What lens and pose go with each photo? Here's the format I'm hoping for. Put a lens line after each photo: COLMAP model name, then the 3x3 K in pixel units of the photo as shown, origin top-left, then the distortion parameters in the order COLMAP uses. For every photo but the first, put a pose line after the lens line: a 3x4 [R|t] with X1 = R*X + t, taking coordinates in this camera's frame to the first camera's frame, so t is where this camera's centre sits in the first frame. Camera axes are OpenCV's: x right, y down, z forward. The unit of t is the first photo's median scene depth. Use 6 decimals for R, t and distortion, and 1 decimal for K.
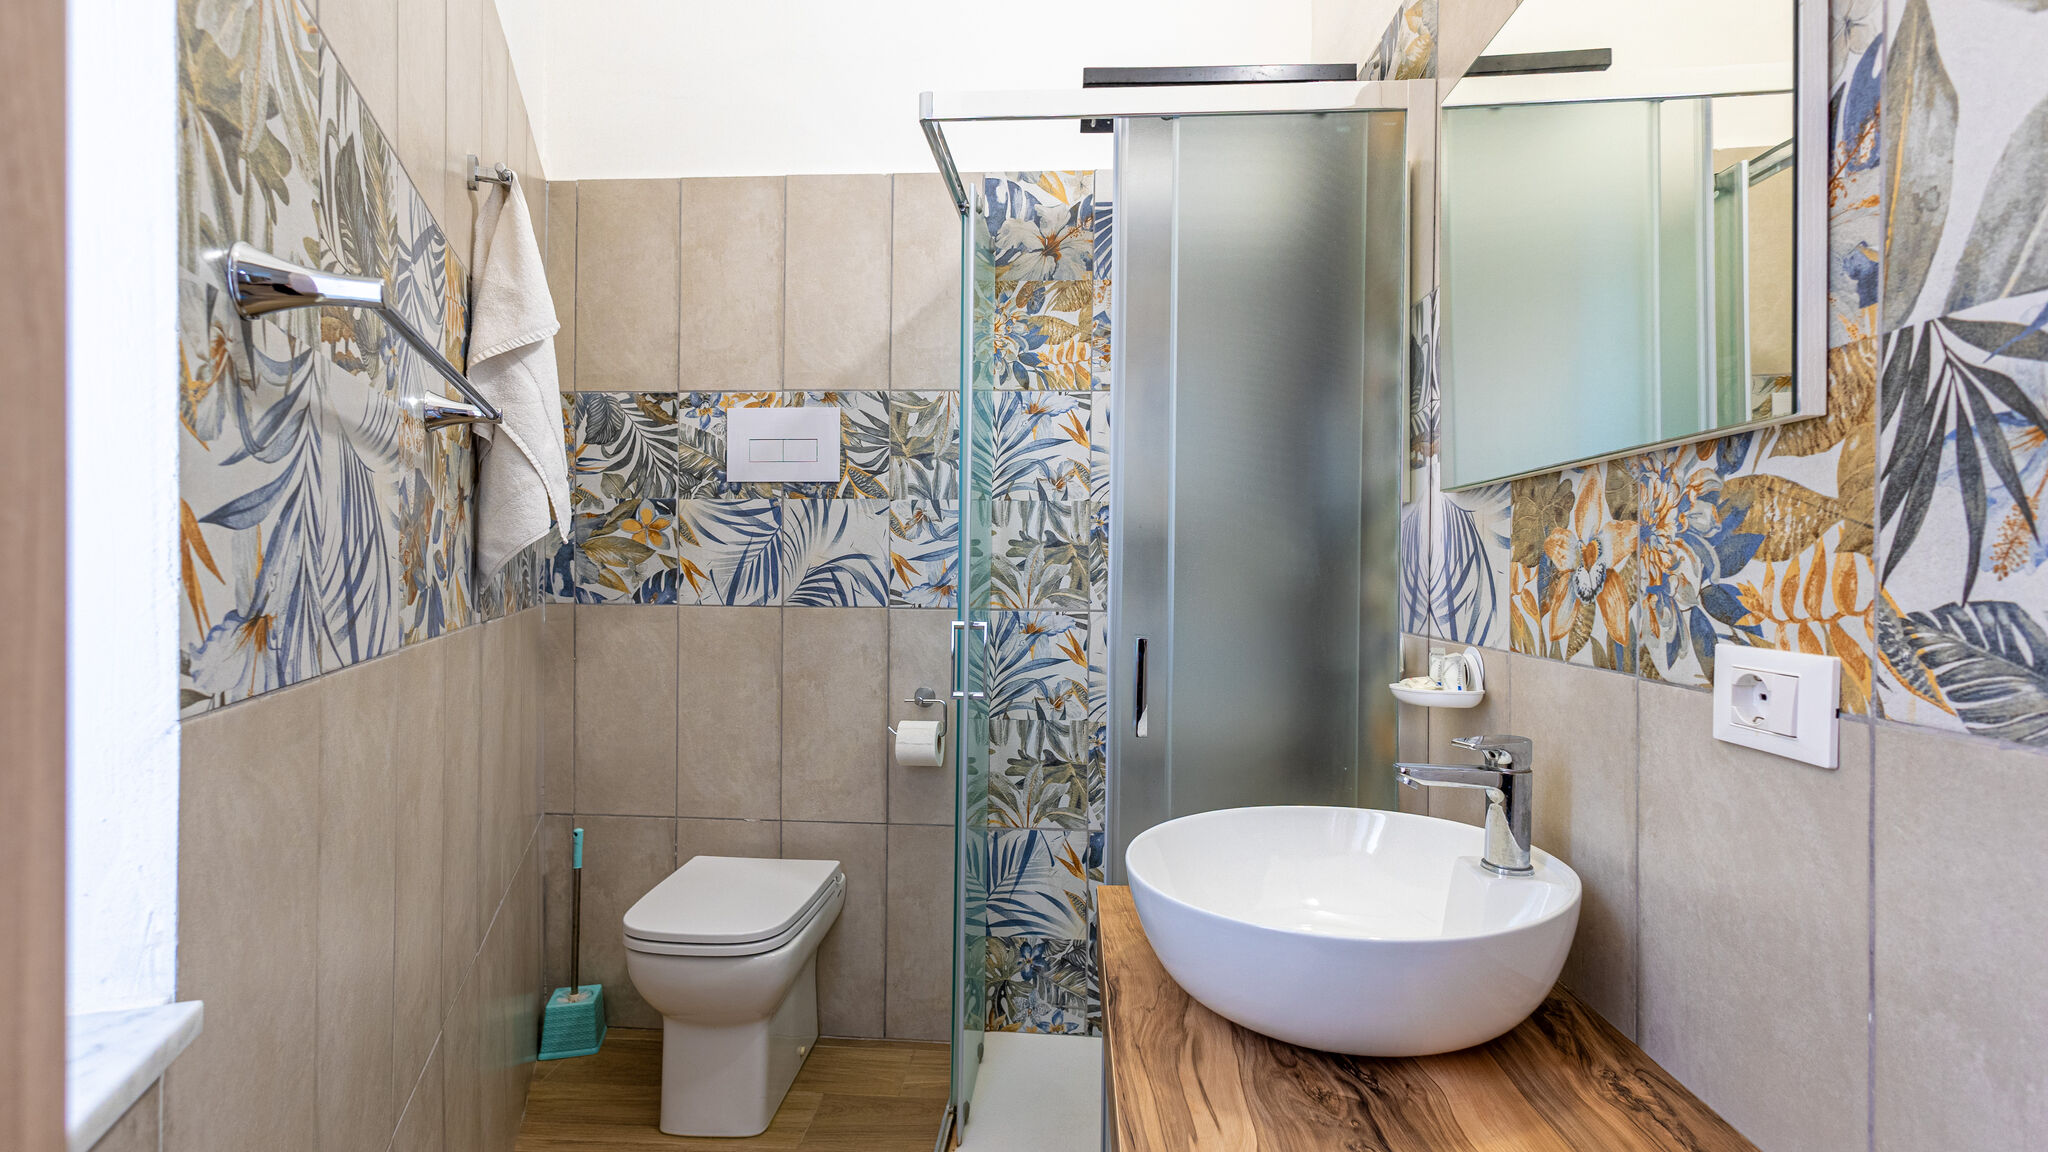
lens RADIAL K [[940.9, 0, 1017.9], [0, 940.9, 589.0], [0, 0, 1]] dist [0.010031, -0.000346]
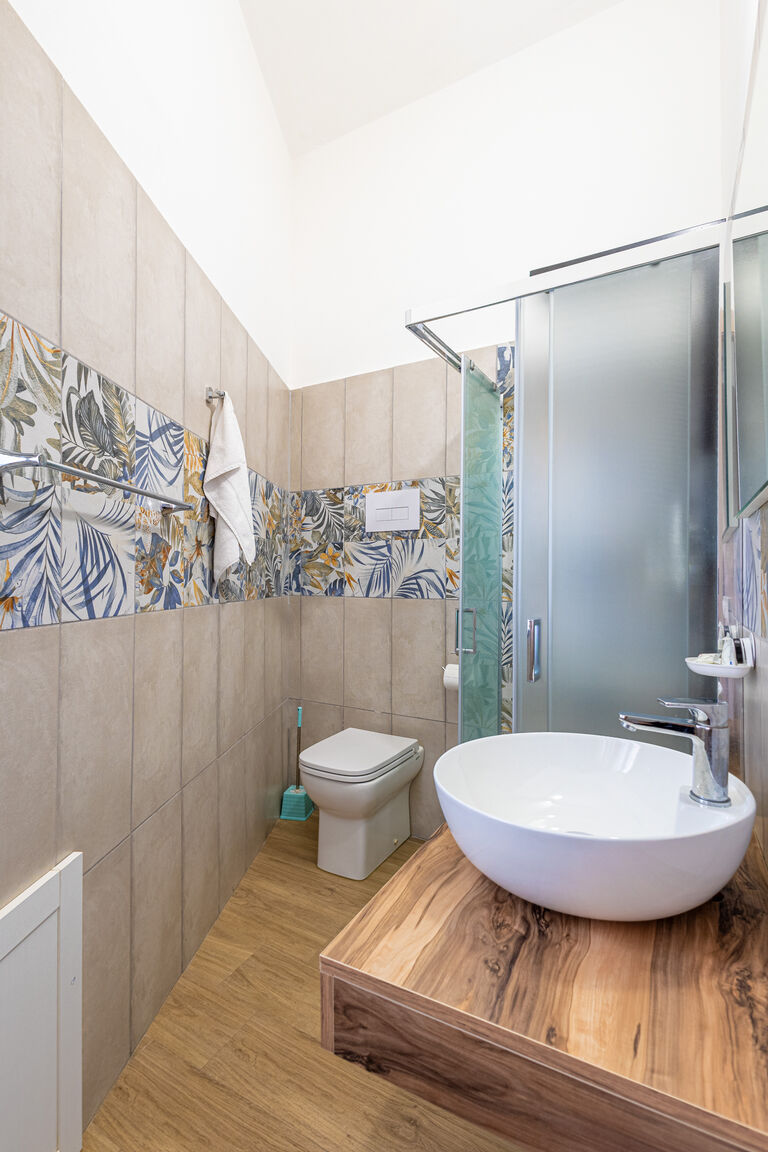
lens RADIAL K [[528.4, 0, 383.9], [0, 528.4, 580.9], [0, 0, 1]] dist [0.004386, 0.000043]
pose [[0.902053, -0.002989, -0.431614, 0.385264], [-0.004238, 0.999866, -0.015781, 0.002555], [0.431604, 0.016064, 0.901920, 0.112743]]
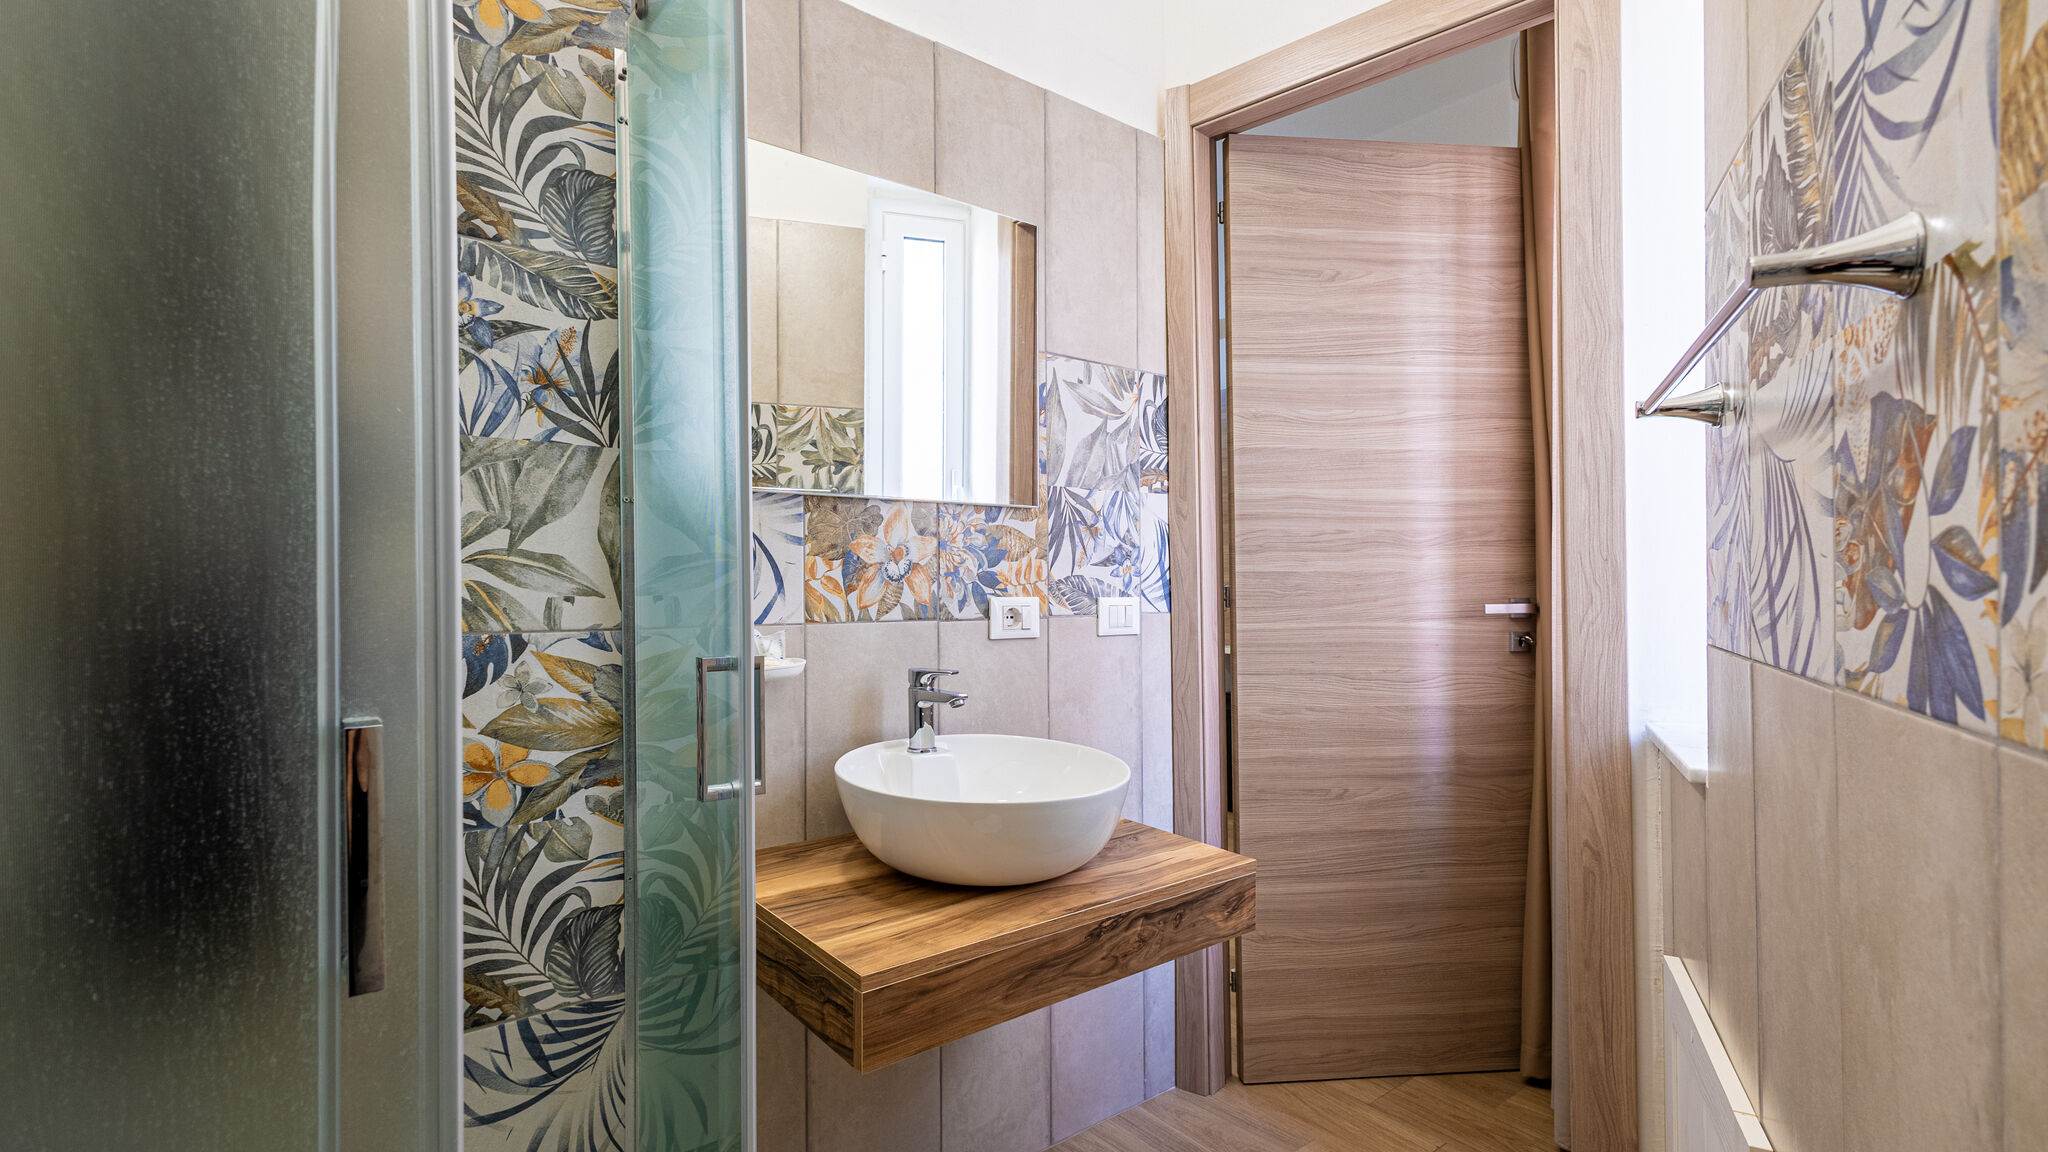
lens RADIAL K [[940.9, 0, 1021.3], [0, 940.9, 558.1], [0, 0, 1]] dist [0.010031, -0.000346]
pose [[-0.660992, -0.001700, 0.750391, -0.718943], [0.001404, 0.999993, 0.003503, -0.031457], [-0.750391, 0.003369, -0.660985, 1.755714]]
